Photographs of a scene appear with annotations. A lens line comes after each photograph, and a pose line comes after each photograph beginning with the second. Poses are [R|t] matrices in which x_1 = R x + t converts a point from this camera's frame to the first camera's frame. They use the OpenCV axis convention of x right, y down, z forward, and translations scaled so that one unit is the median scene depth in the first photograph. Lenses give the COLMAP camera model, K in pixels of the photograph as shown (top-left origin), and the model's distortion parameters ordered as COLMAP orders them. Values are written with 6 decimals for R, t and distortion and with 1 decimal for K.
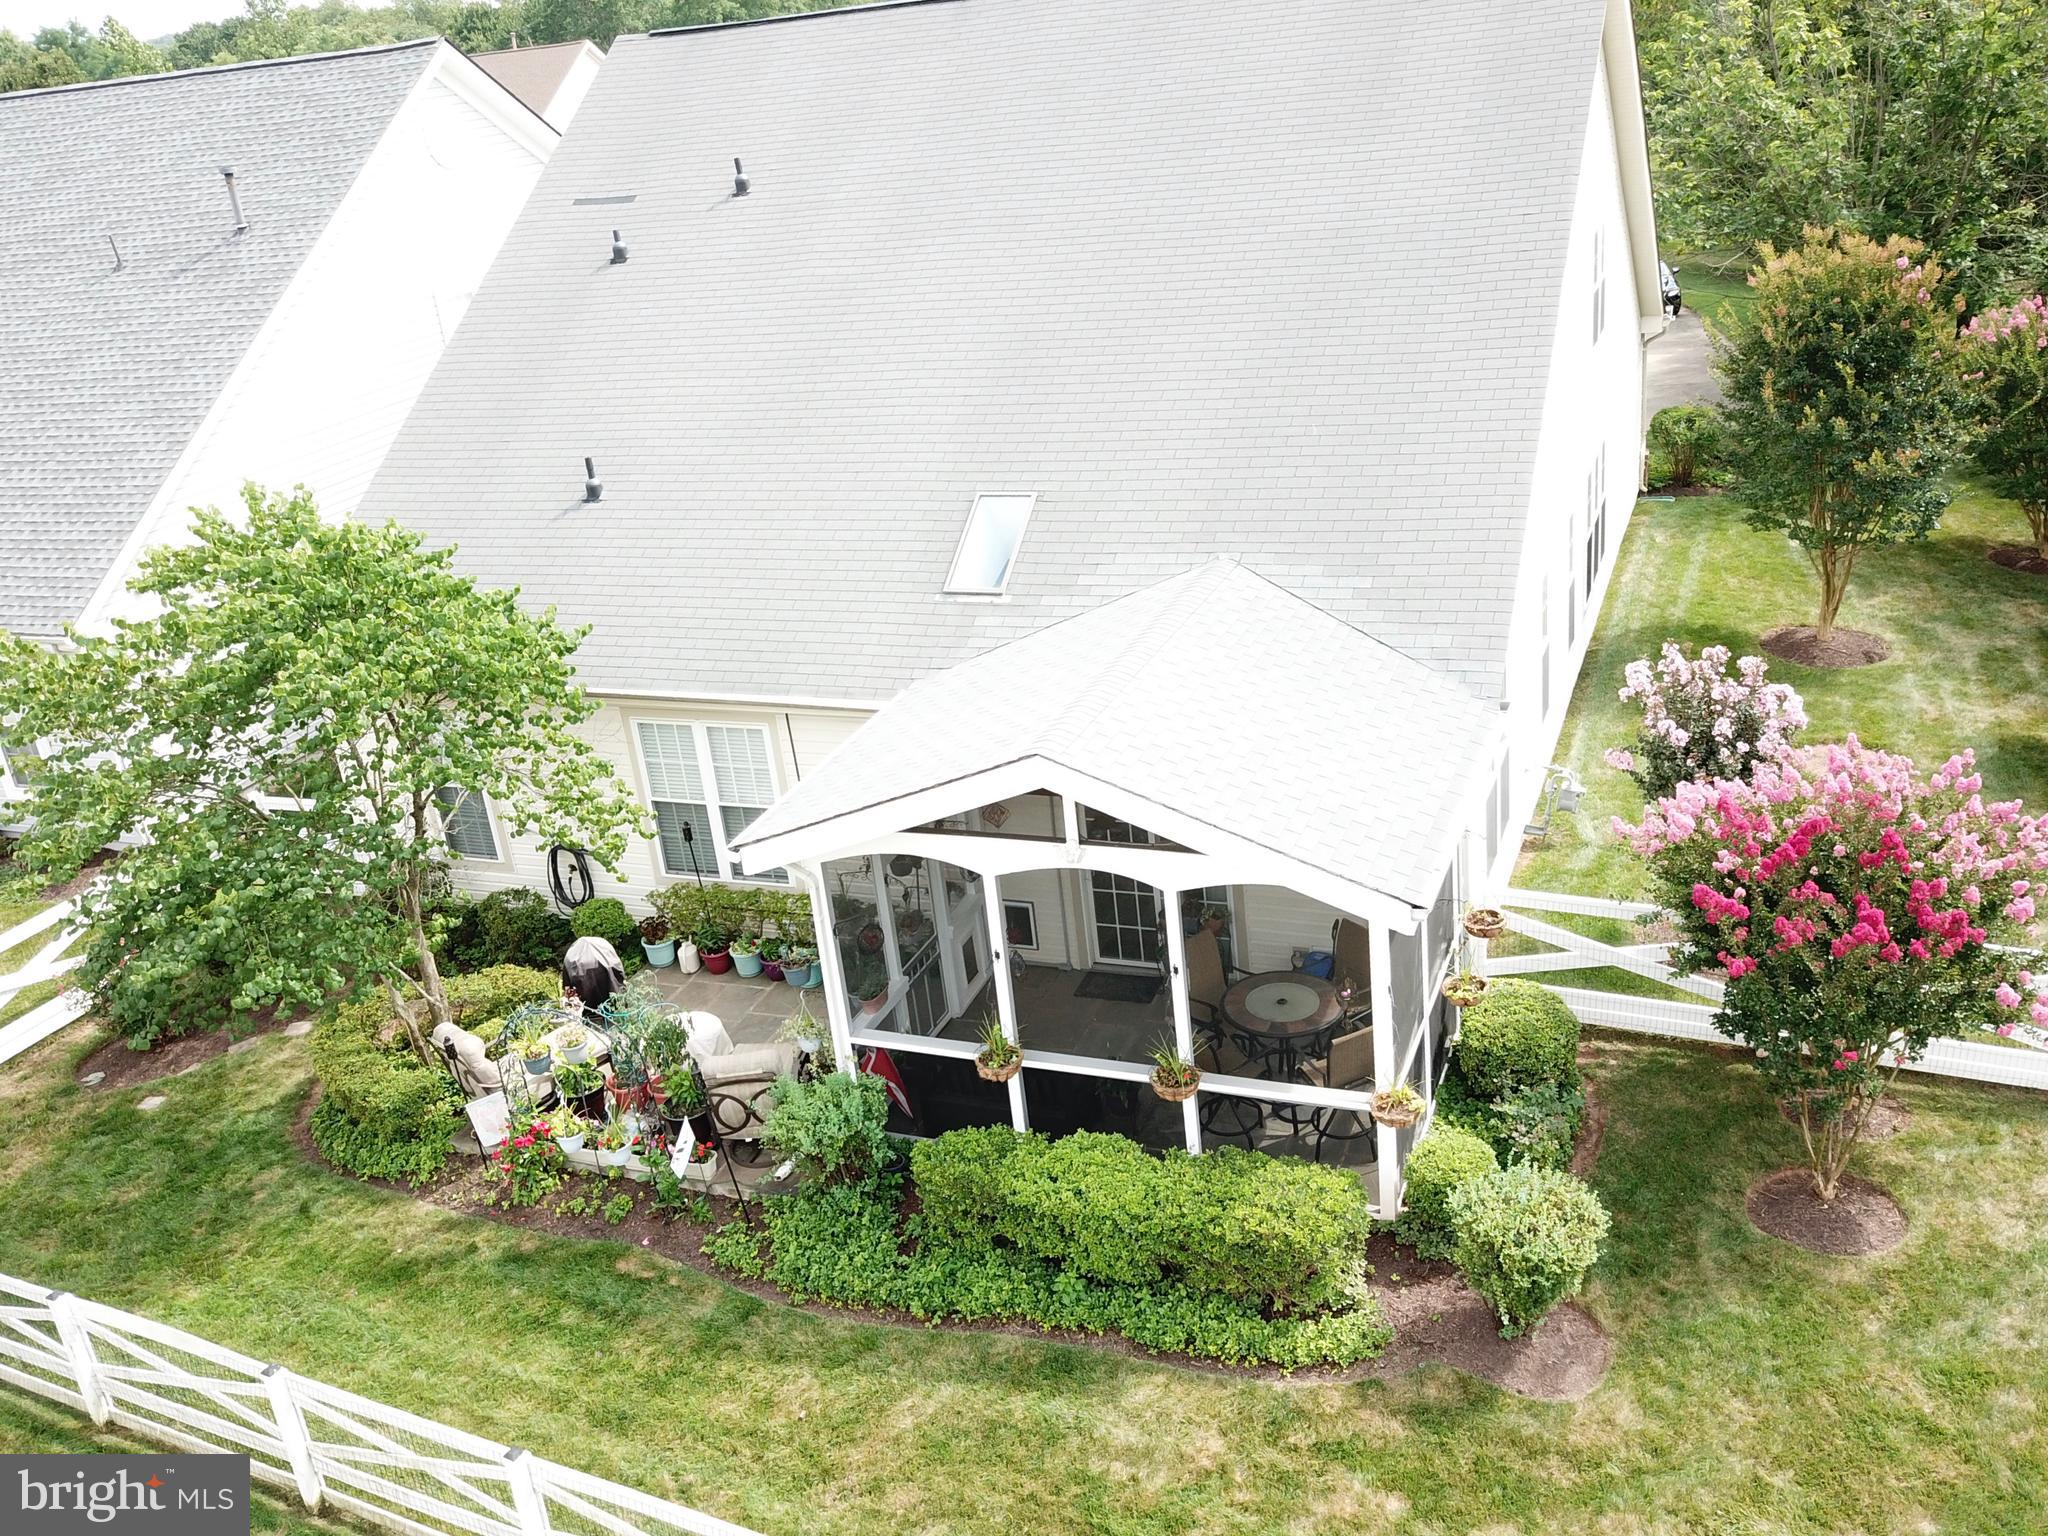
lens RADIAL K [[1837.9, 0, 1007.0], [0, 1837.9, 776.5], [0, 0, 1]] dist [0.003304, -0.002691]
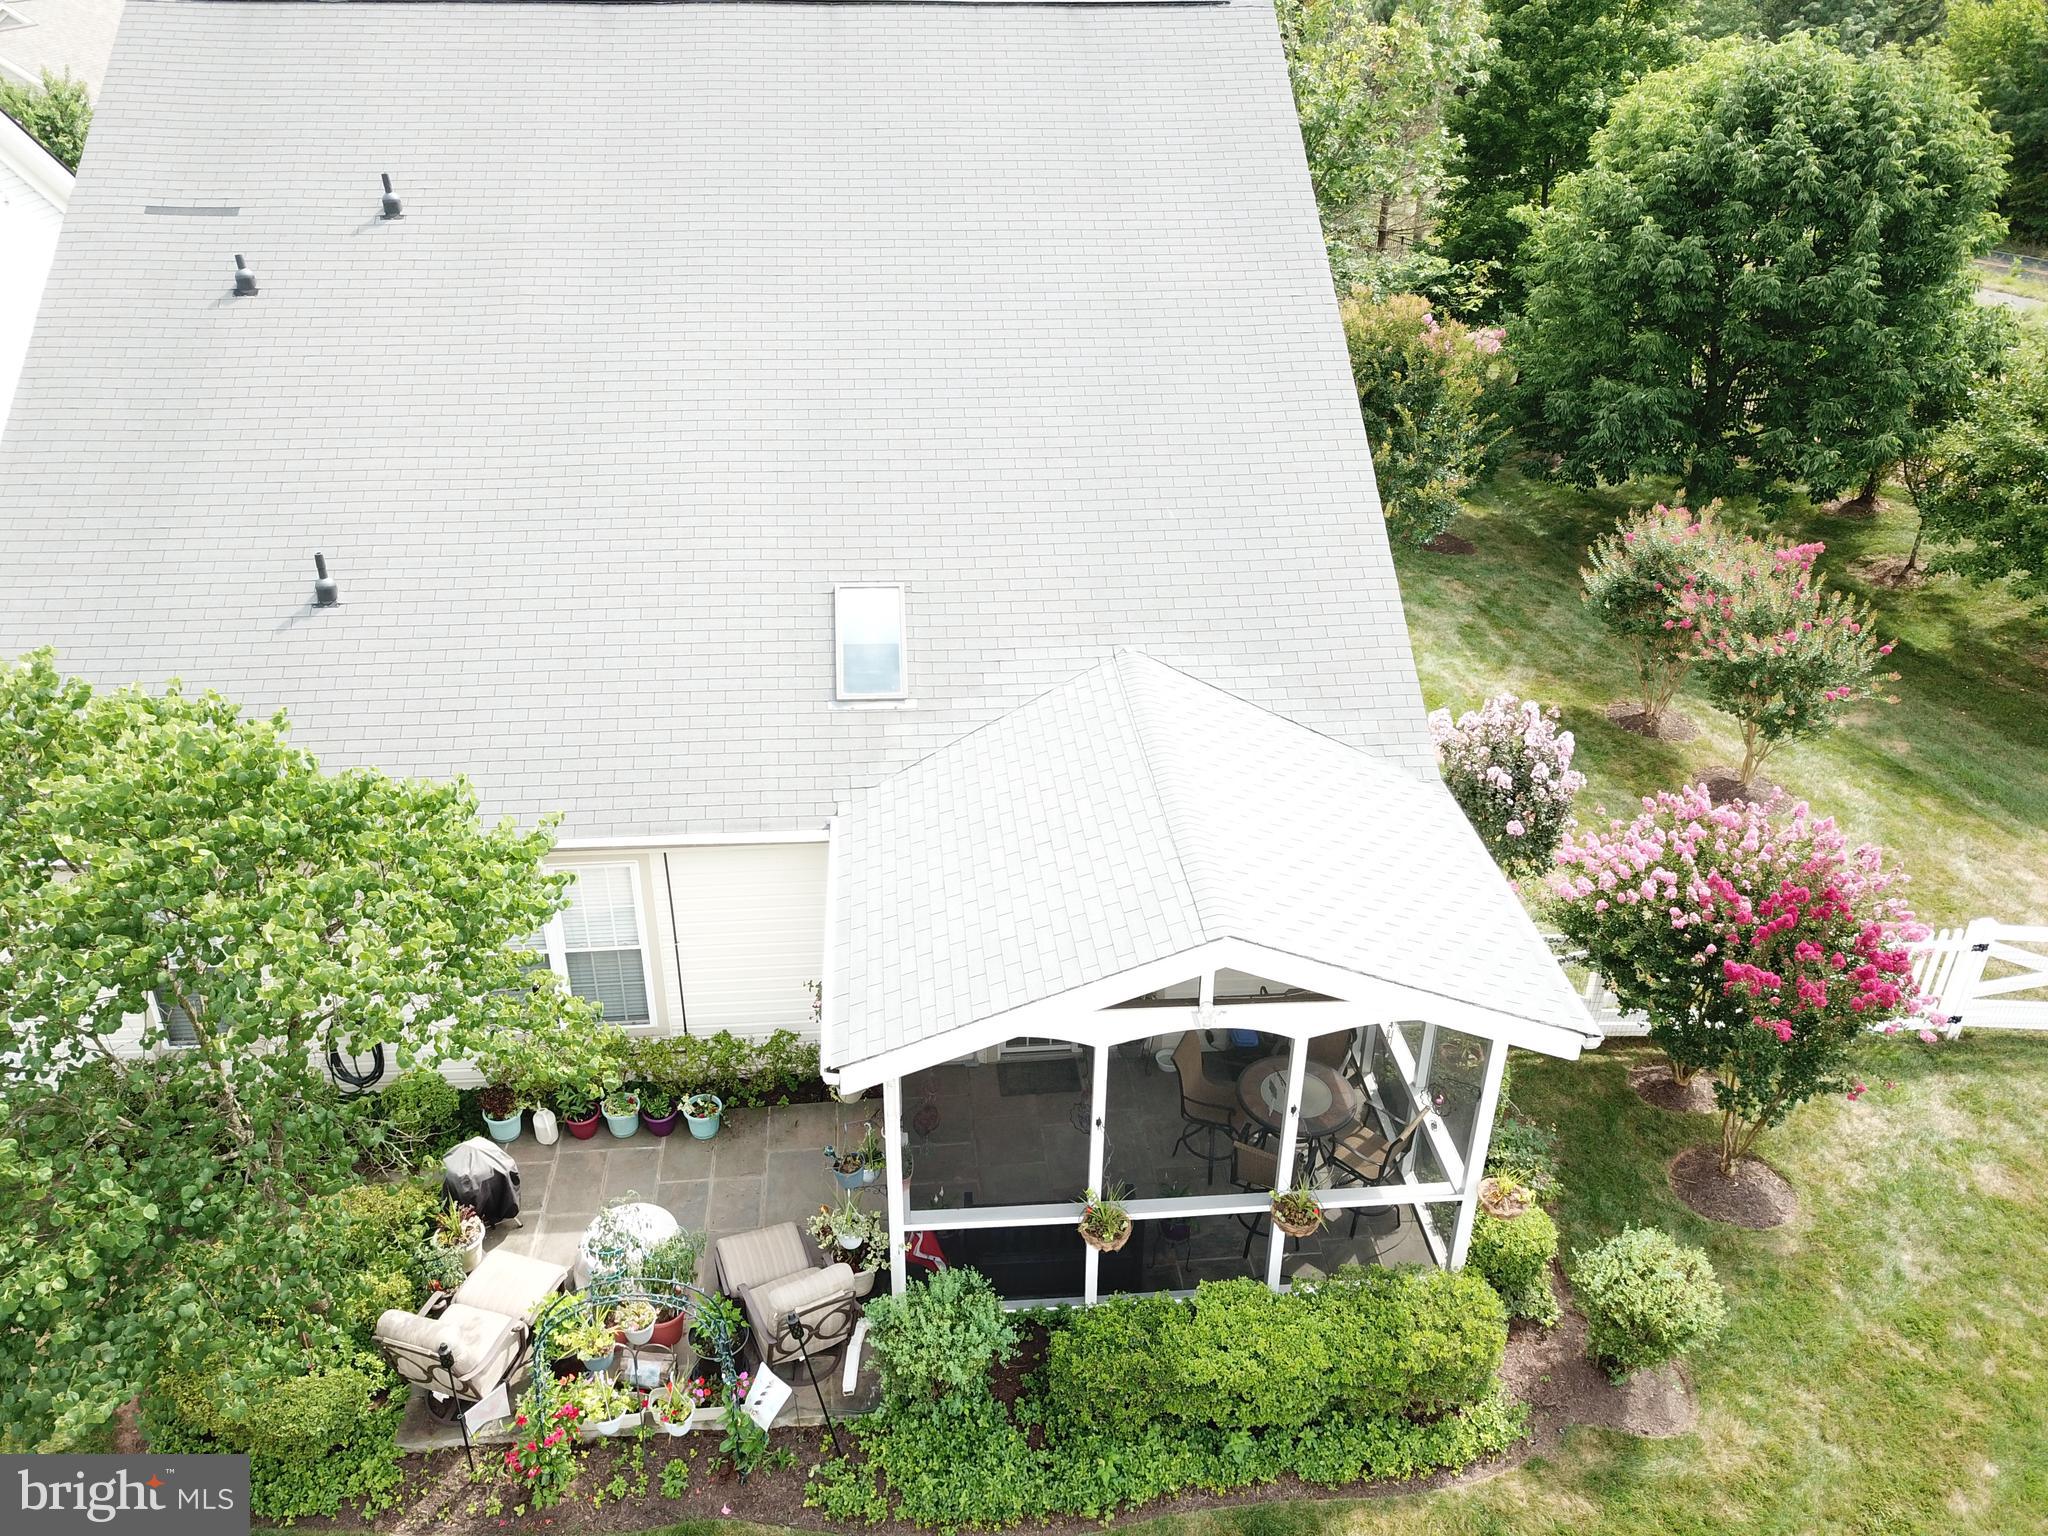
lens RADIAL K [[1578.5, 0, 1009.9], [0, 1578.5, 778.7], [0, 0, 1]] dist [0.000398, 0.005030]
pose [[0.882397, -0.117687, 0.455550, -0.401897], [0.079994, 0.991641, 0.101233, -0.166902], [-0.463656, -0.052886, 0.884436, 0.309779]]
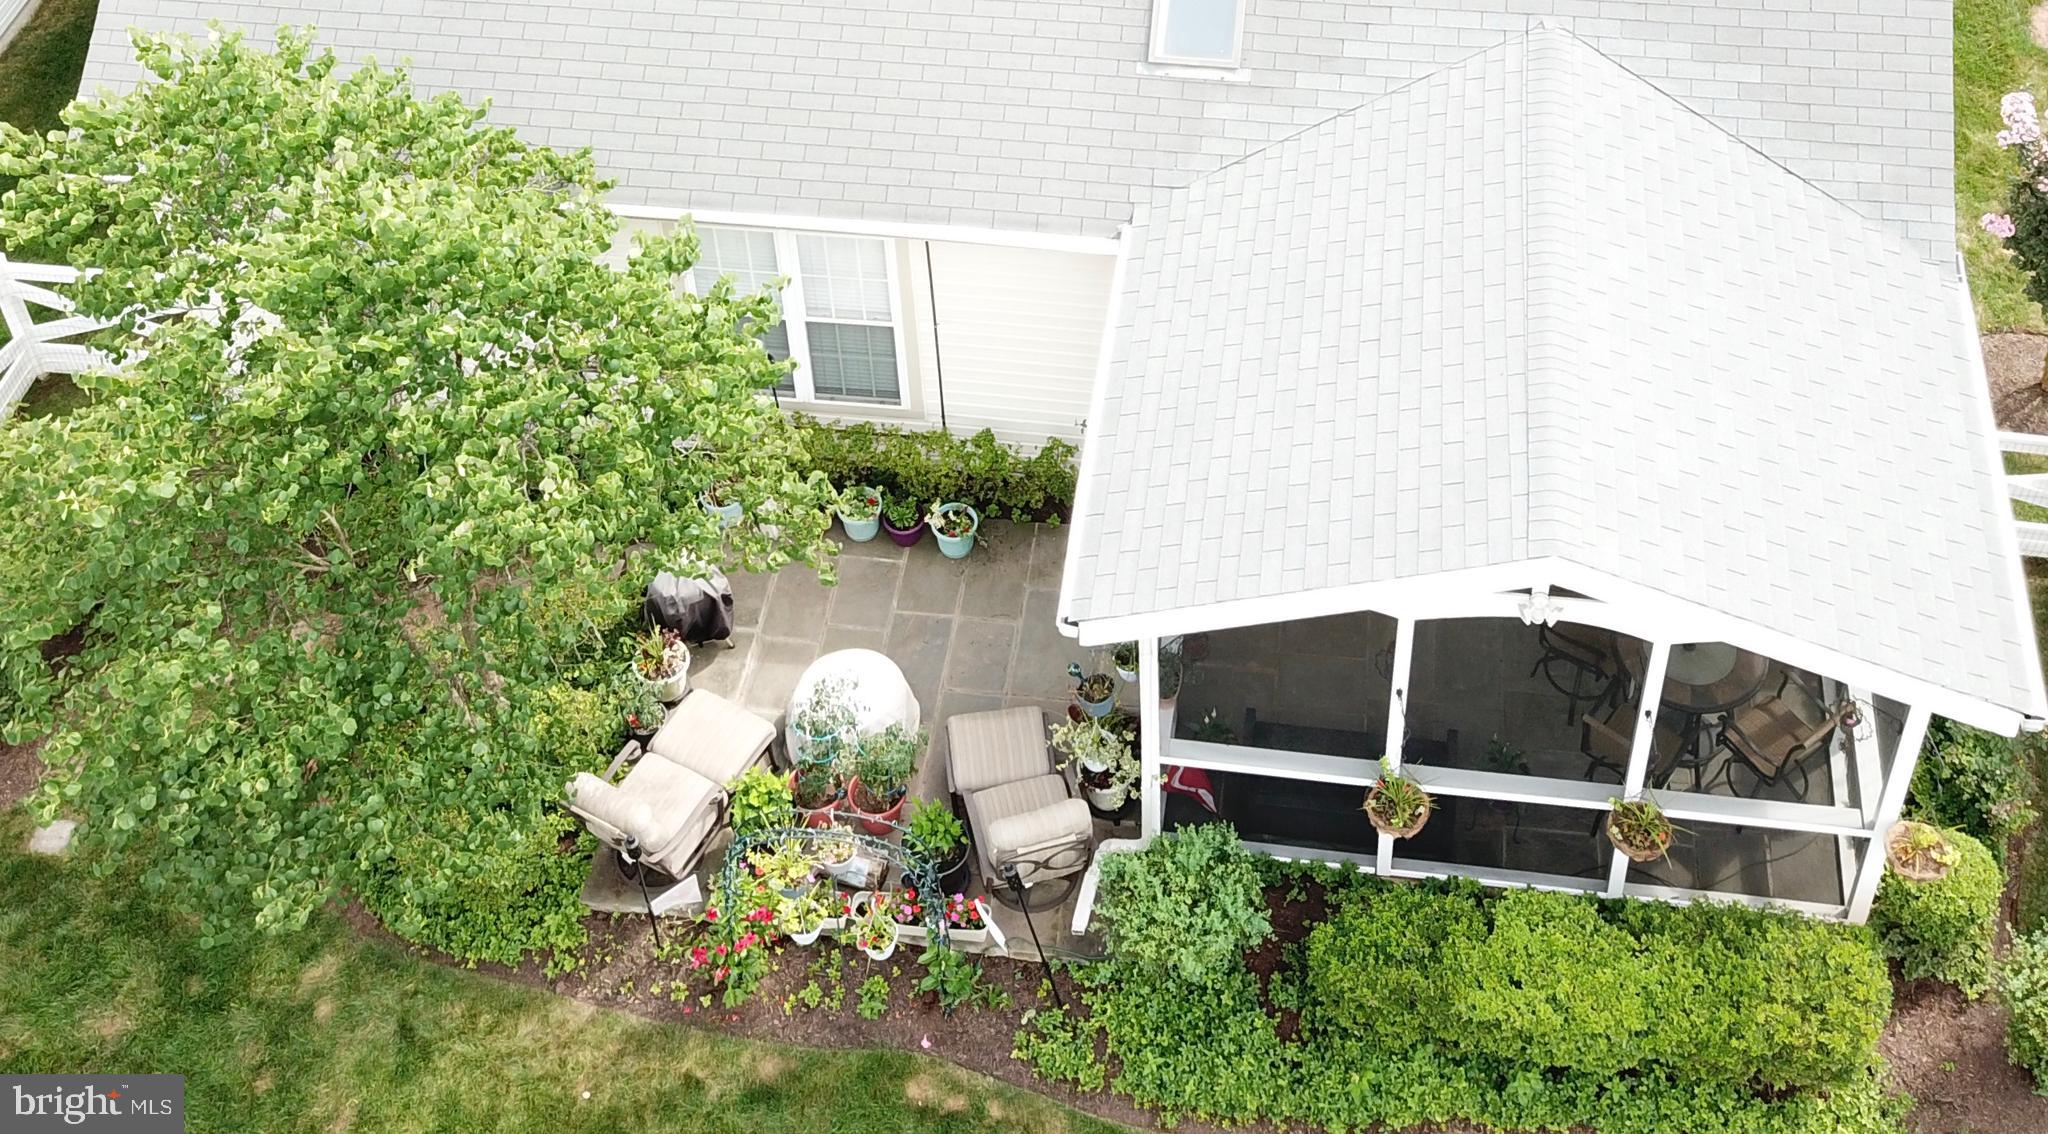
lens RADIAL K [[2468.5, 0, 1012.5], [0, 2468.5, 62.3], [0, 0, 1]] dist [-0.001910, 0.010637]
pose [[0.969594, -0.097354, 0.224519, -0.376224], [0.033926, 0.962077, 0.270659, -0.450833], [-0.242354, -0.254812, 0.936128, 0.130877]]
